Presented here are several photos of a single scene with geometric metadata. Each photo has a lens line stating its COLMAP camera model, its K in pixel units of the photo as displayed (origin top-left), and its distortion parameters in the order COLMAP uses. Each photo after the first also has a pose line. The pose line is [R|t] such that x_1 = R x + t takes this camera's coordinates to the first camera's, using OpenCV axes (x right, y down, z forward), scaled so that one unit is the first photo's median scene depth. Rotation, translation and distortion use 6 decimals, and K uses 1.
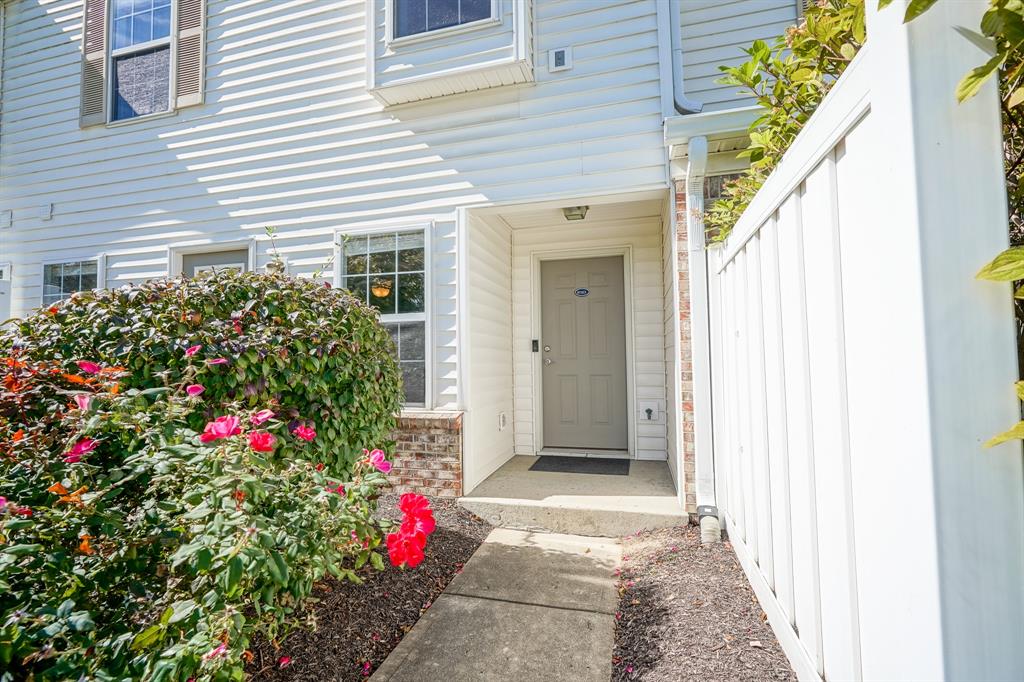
lens RADIAL K [[463.8, 0, 512.0], [0, 463.8, 341.0], [0, 0, 1]] dist [-0.011958, 0.005054]
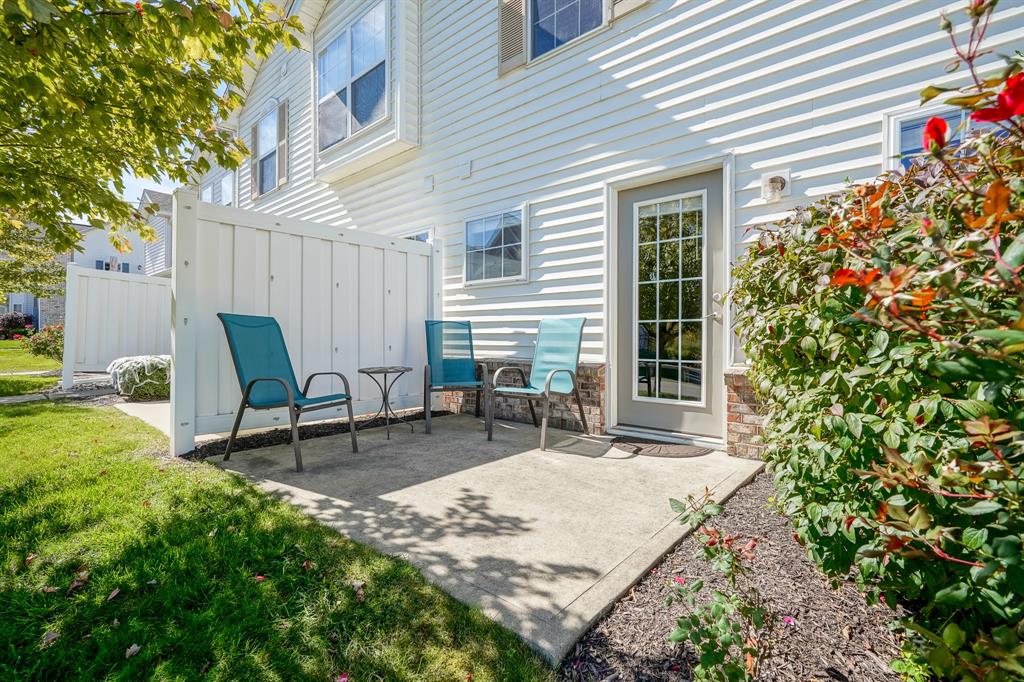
lens RADIAL K [[463.8, 0, 512.0], [0, 463.8, 341.0], [0, 0, 1]] dist [-0.011958, 0.005054]
pose [[0.899737, 0.019666, -0.435990, -0.485613], [0.001262, 0.998863, 0.047660, 0.050771], [0.436431, -0.043431, 0.898689, 0.112163]]
